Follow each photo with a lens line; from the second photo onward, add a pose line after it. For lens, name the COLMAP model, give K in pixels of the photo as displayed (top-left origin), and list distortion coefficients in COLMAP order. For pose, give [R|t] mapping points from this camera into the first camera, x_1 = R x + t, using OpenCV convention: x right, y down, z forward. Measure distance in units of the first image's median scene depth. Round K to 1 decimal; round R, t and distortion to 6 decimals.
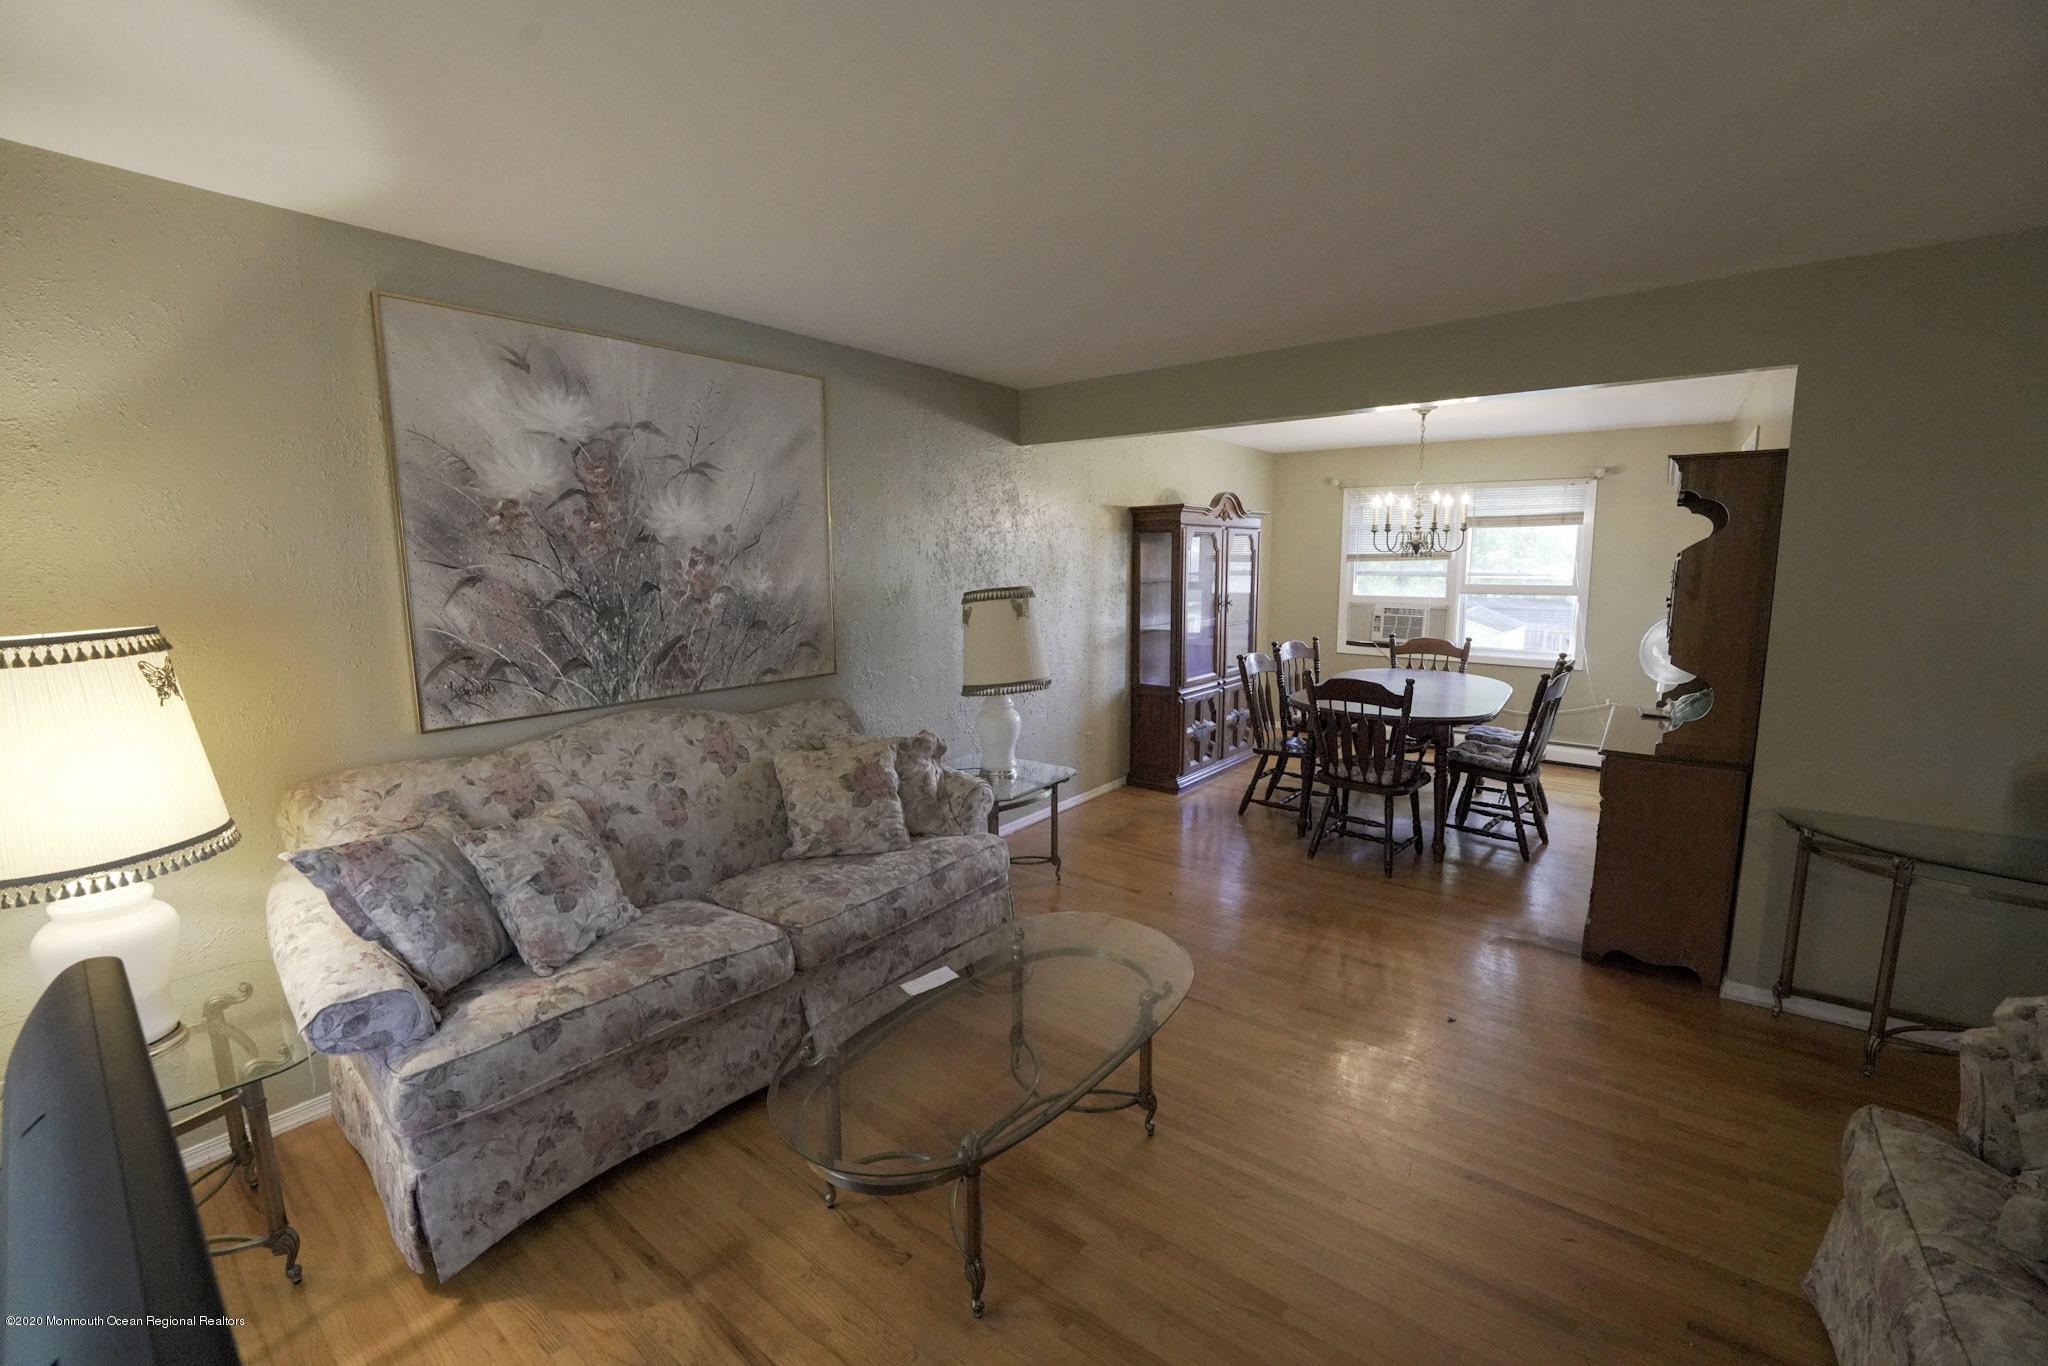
lens RADIAL K [[829.3, 0, 1016.2], [0, 829.3, 686.1], [0, 0, 1]] dist [-0.014381, 0.000419]
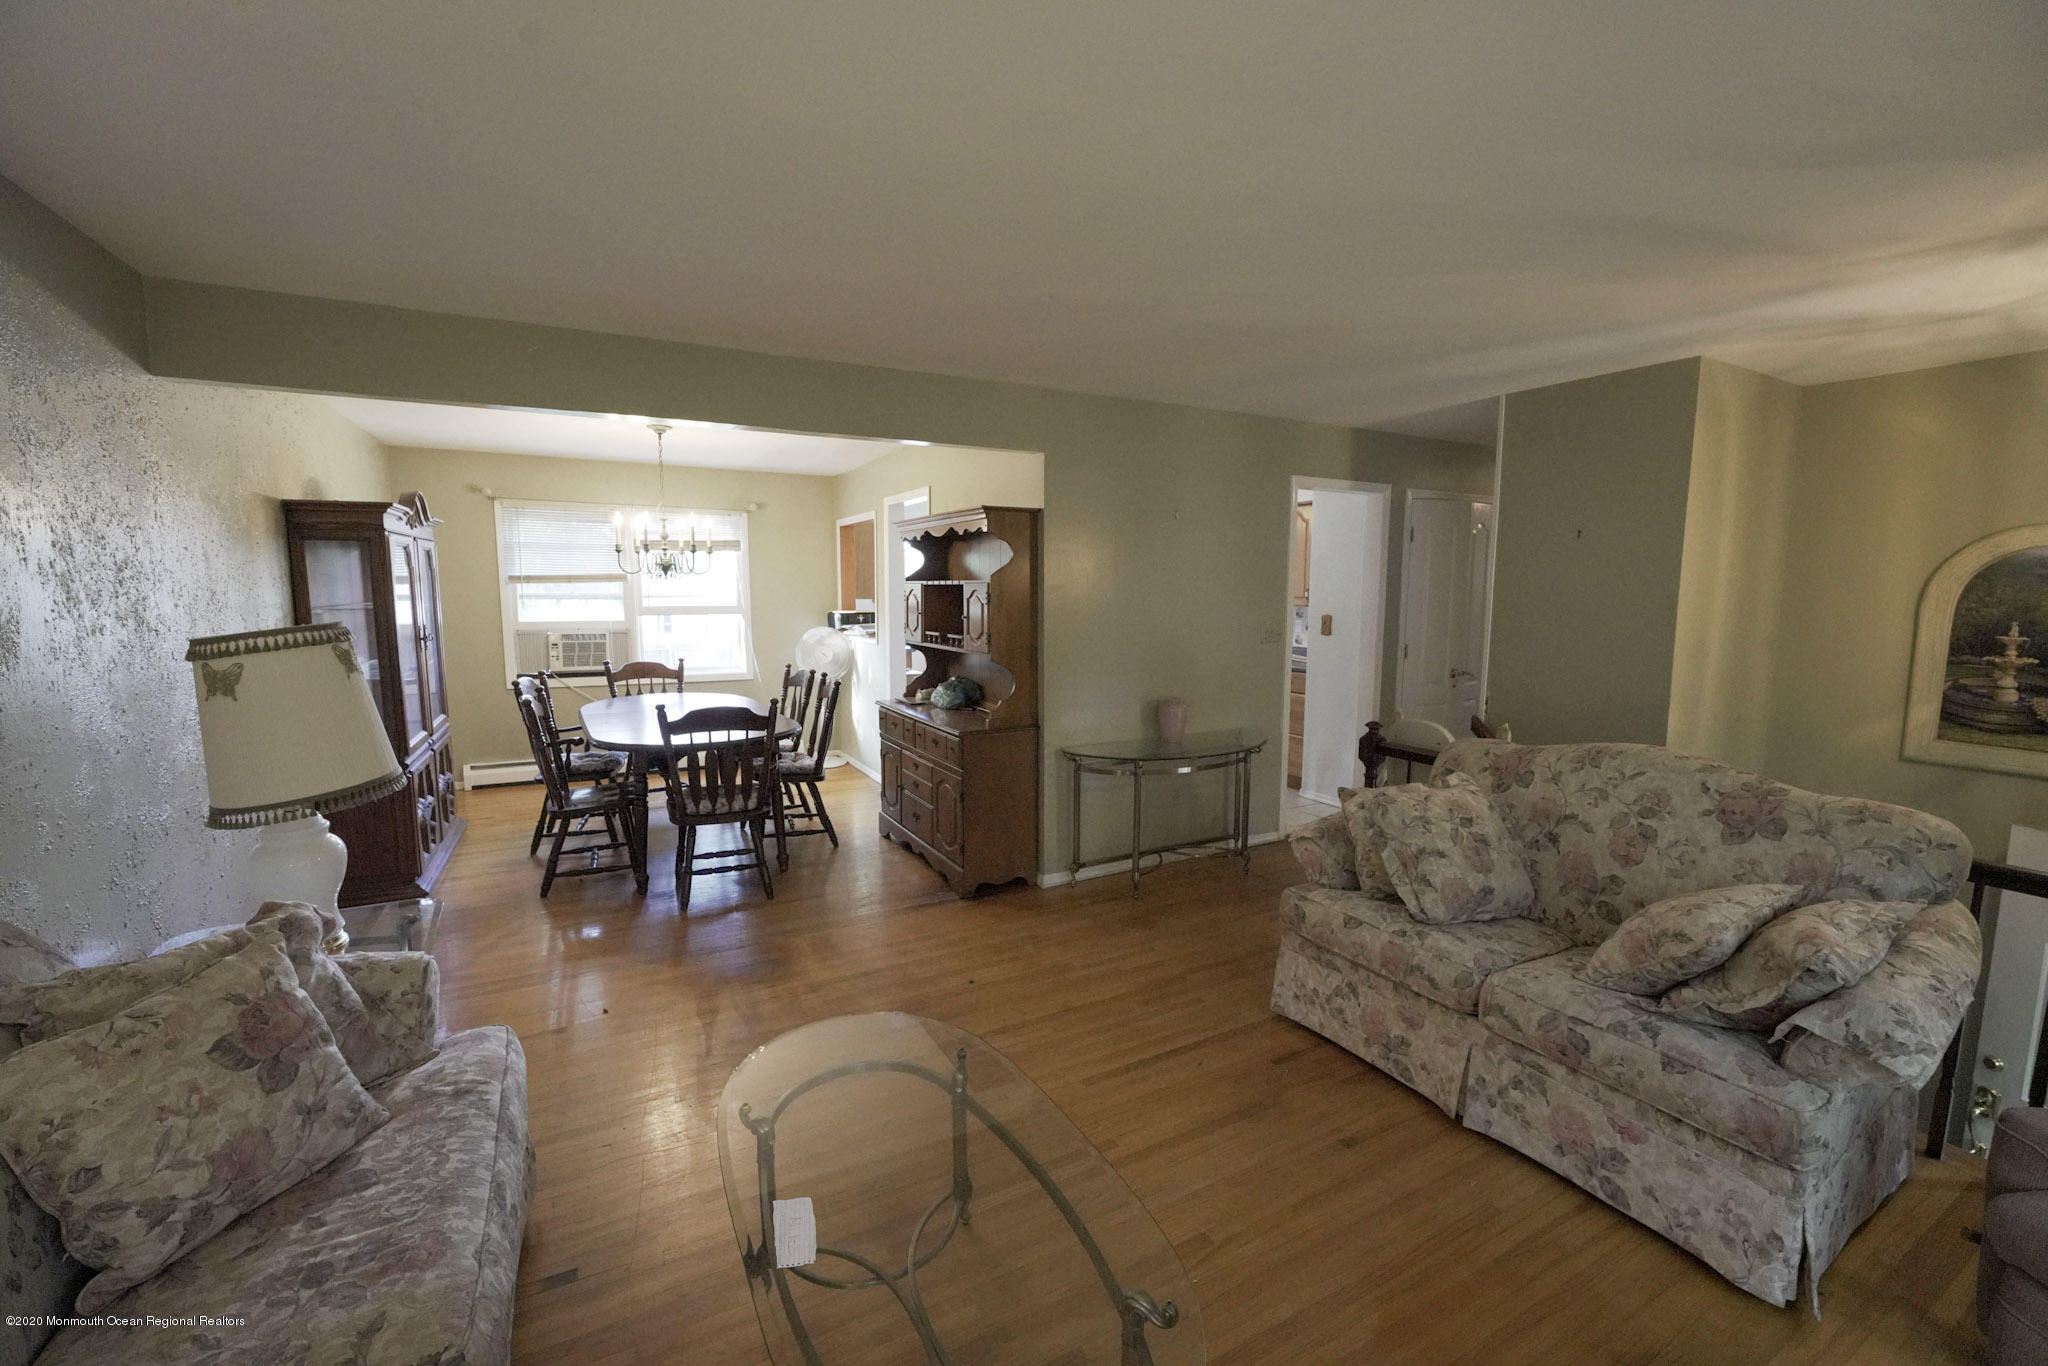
lens RADIAL K [[829.3, 0, 1015.7], [0, 829.3, 684.3], [0, 0, 1]] dist [-0.014381, 0.000419]
pose [[0.405351, -0.104723, 0.908143, -0.309114], [0.132069, 0.989704, 0.055179, -0.040764], [-0.904571, 0.097571, 0.415008, 0.292525]]
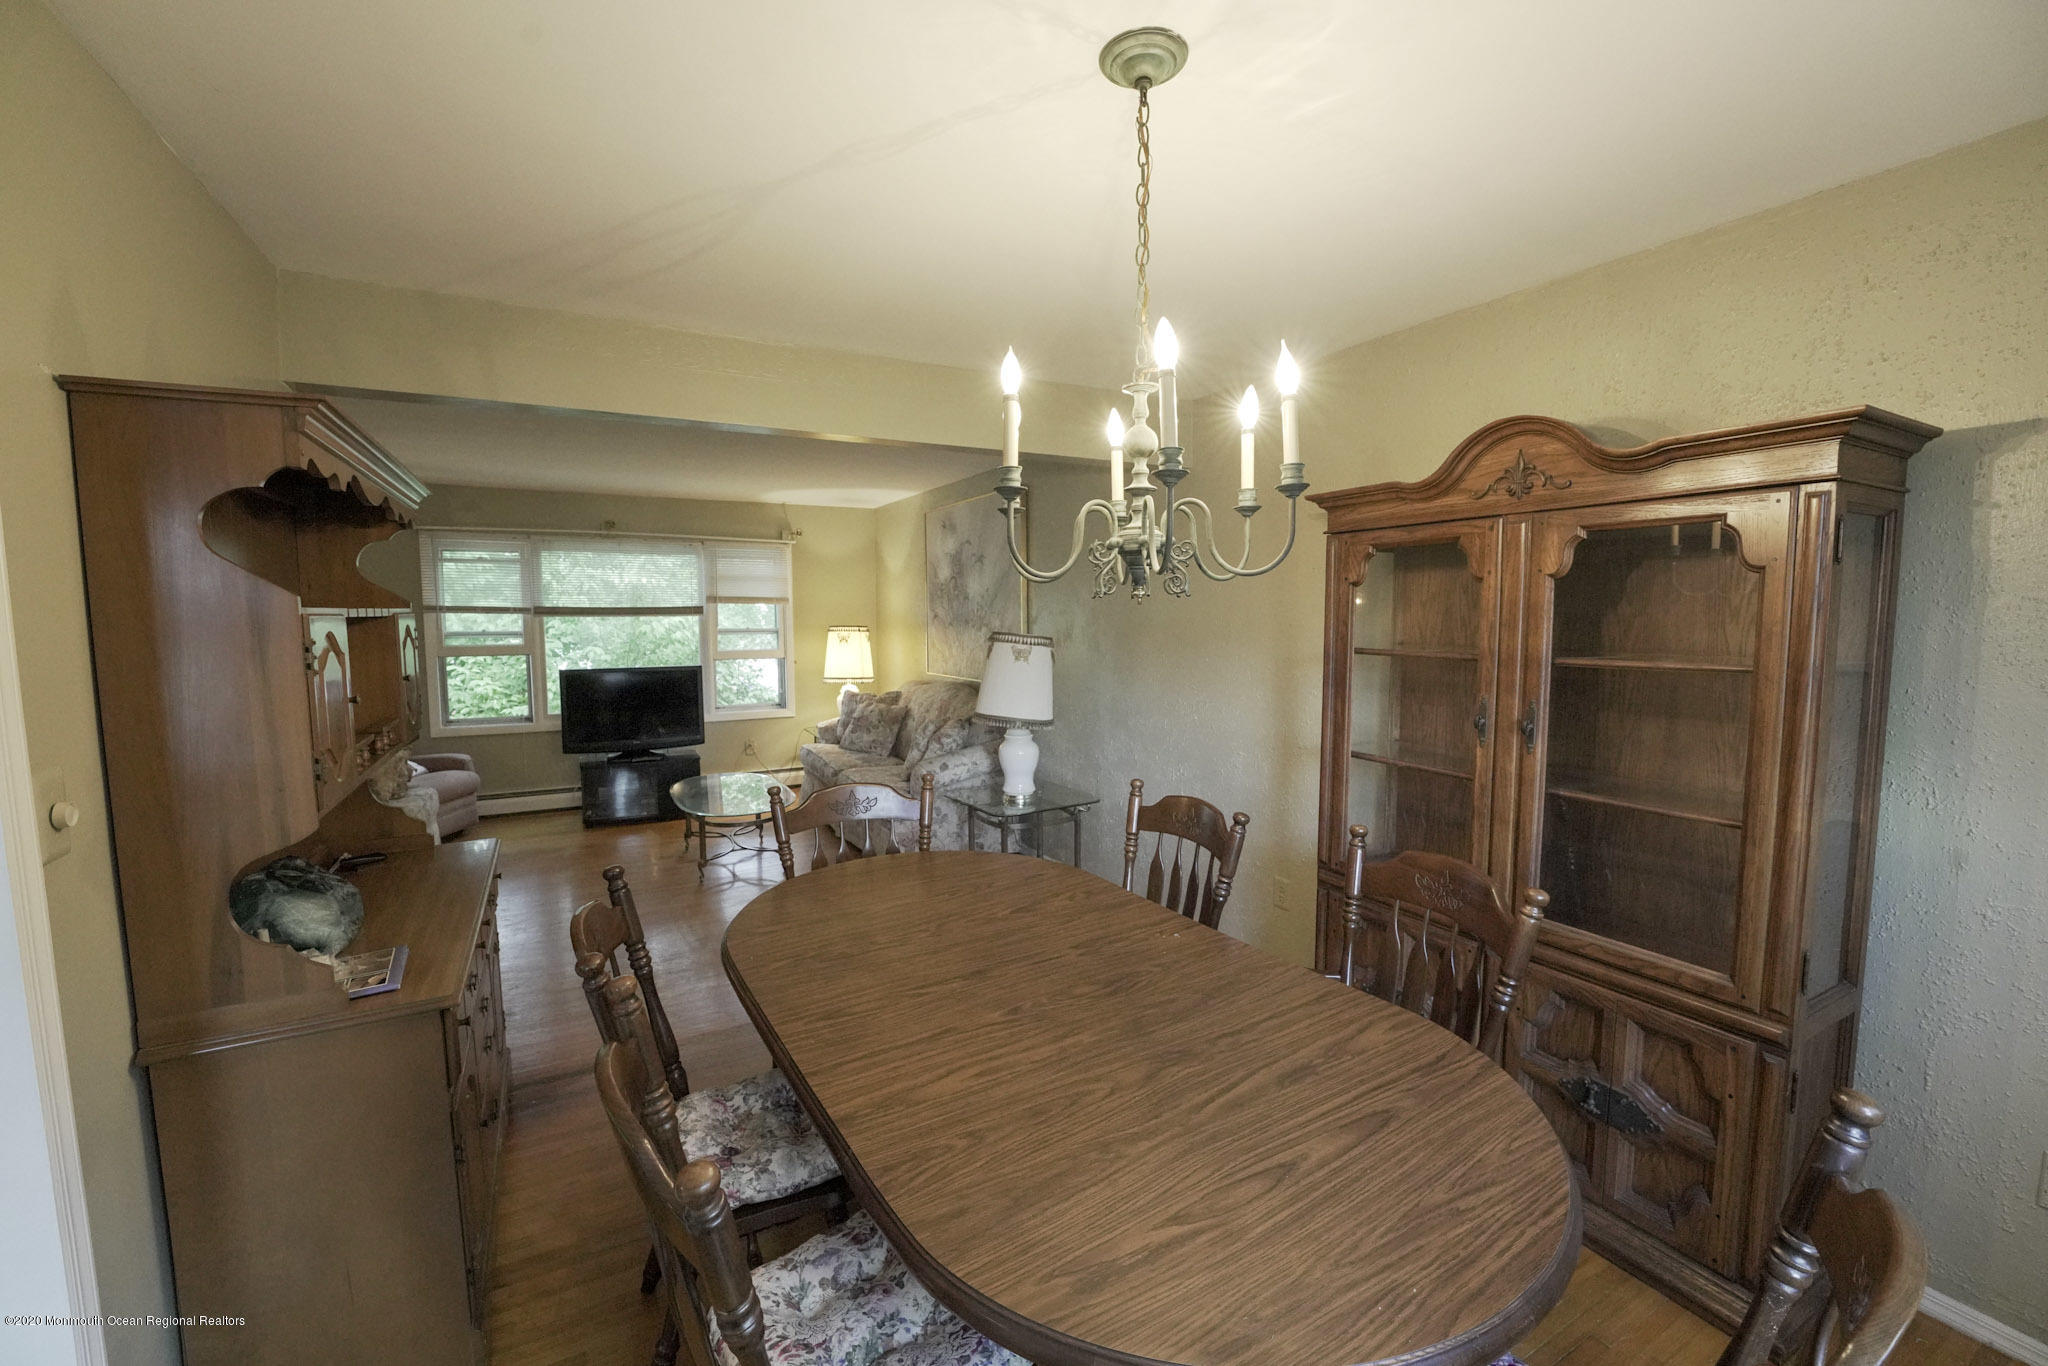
lens RADIAL K [[829.3, 0, 1023.4], [0, 829.3, 684.0], [0, 0, 1]] dist [-0.014381, 0.000419]
pose [[-0.386005, 0.085261, -0.918548, 0.960001], [-0.130590, 0.980642, 0.145903, -0.200511], [0.913207, 0.176273, -0.367398, 1.342834]]
